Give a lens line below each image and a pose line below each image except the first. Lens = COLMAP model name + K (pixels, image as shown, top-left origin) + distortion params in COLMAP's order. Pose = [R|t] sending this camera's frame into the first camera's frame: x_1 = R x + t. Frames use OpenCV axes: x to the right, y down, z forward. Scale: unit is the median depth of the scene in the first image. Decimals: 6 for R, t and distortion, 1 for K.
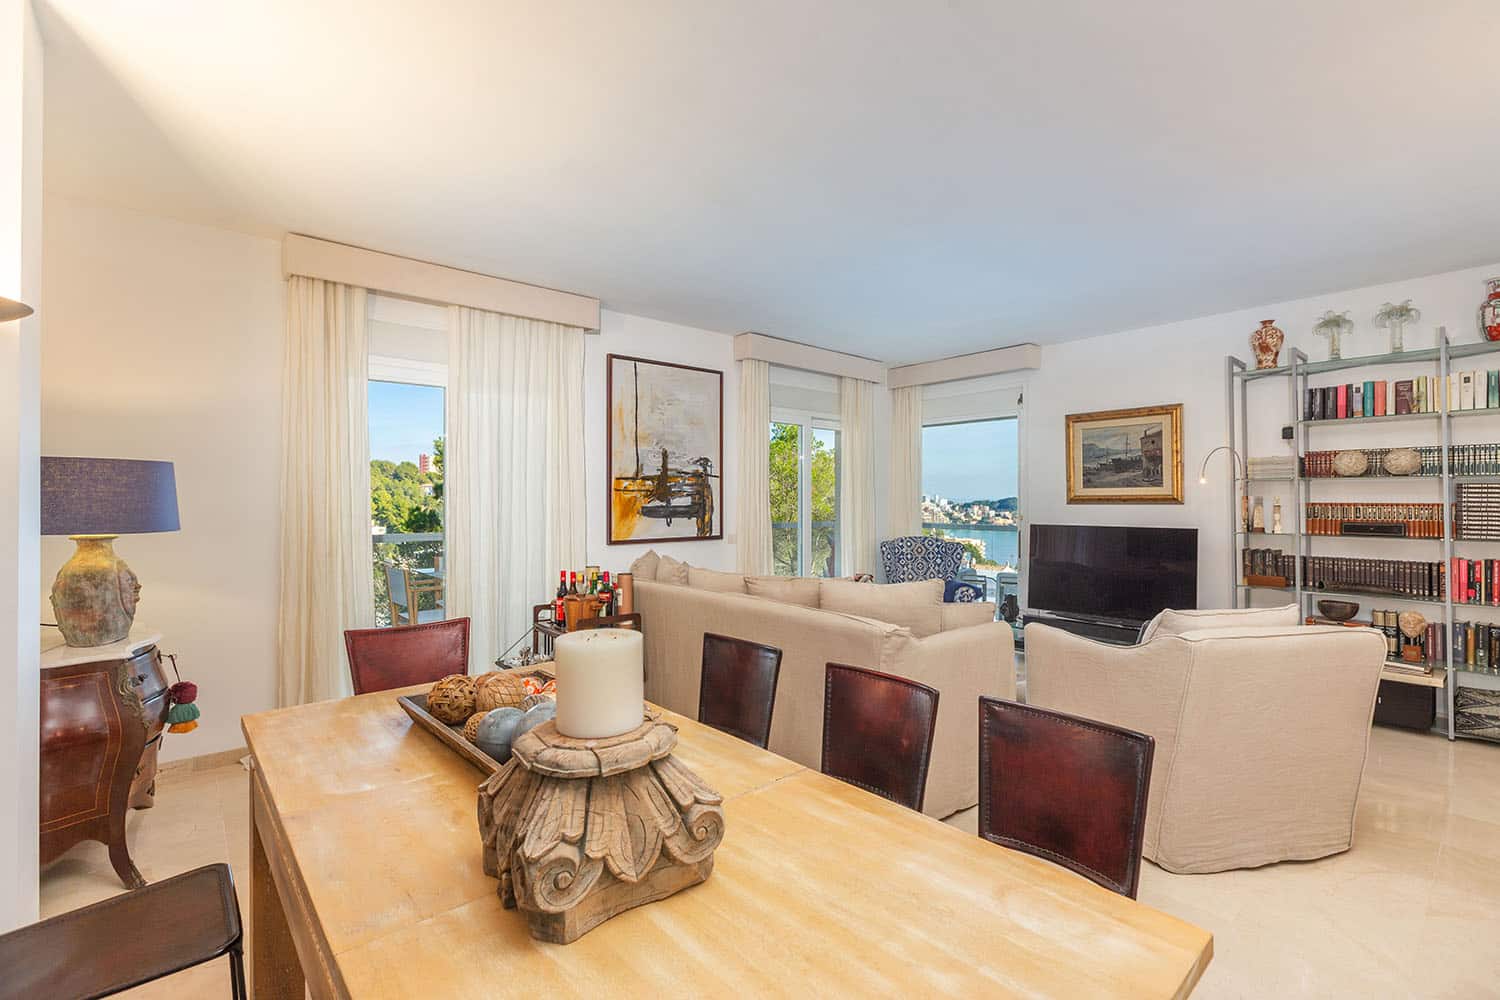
lens RADIAL K [[676.5, 0, 763.9], [0, 676.5, 494.3], [0, 0, 1]] dist [-0.002878, 0.001300]
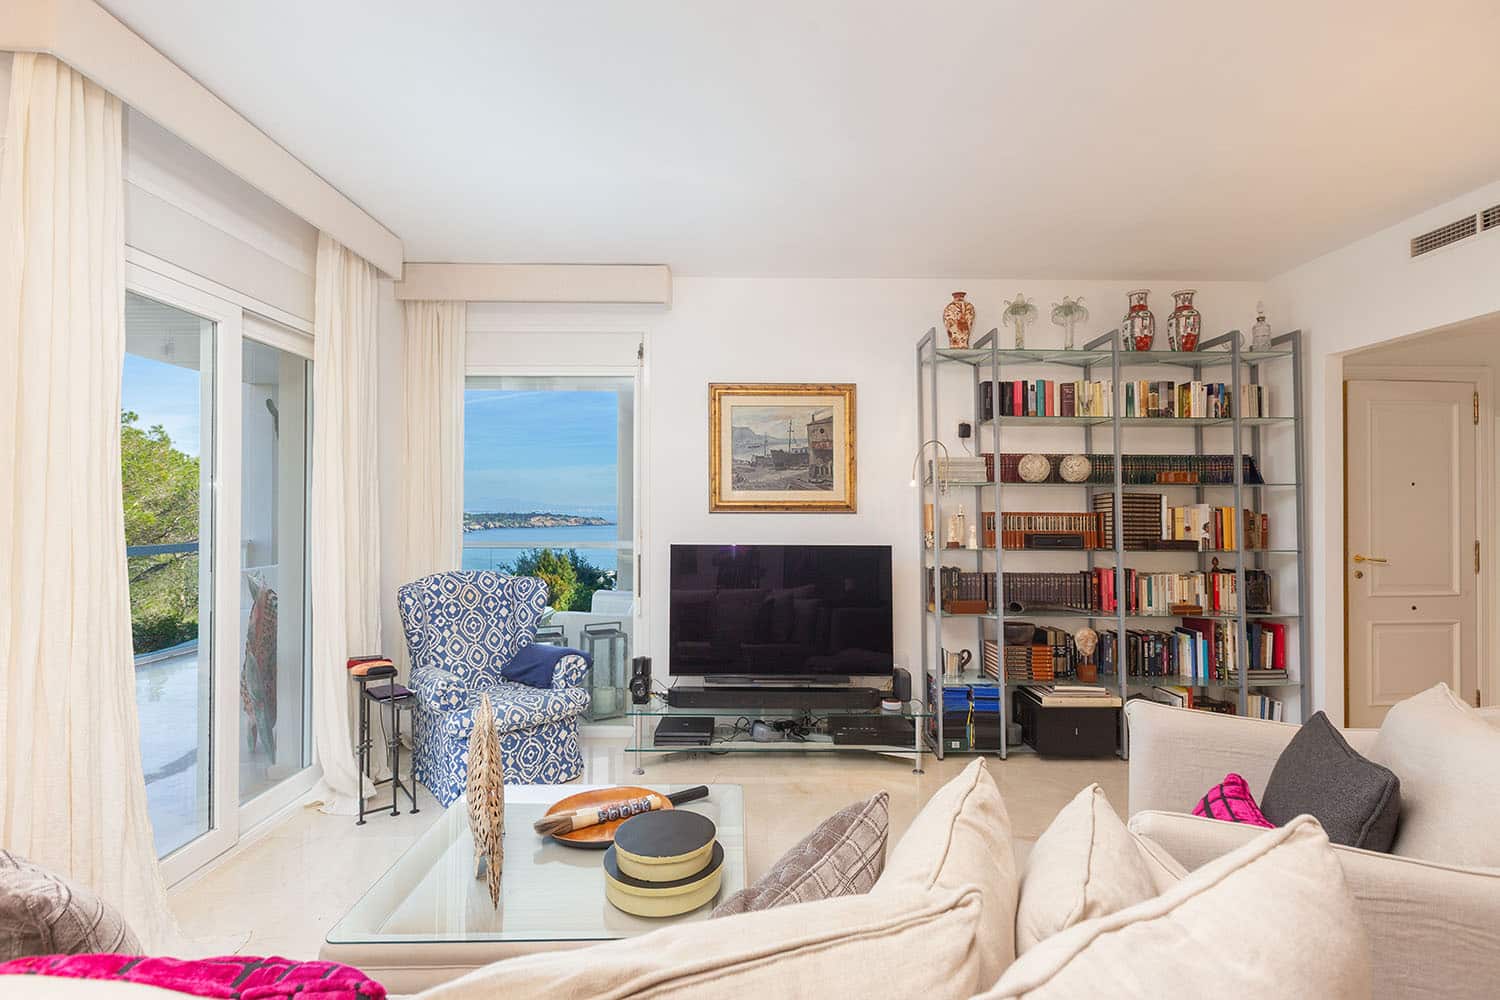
lens RADIAL K [[676.5, 0, 759.4], [0, 676.5, 501.7], [0, 0, 1]] dist [-0.002878, 0.001300]
pose [[0.660346, 0.011234, 0.750877, -0.036724], [-0.011982, 0.999918, -0.004422, 0.006013], [-0.750866, -0.006078, 0.660427, 0.558989]]
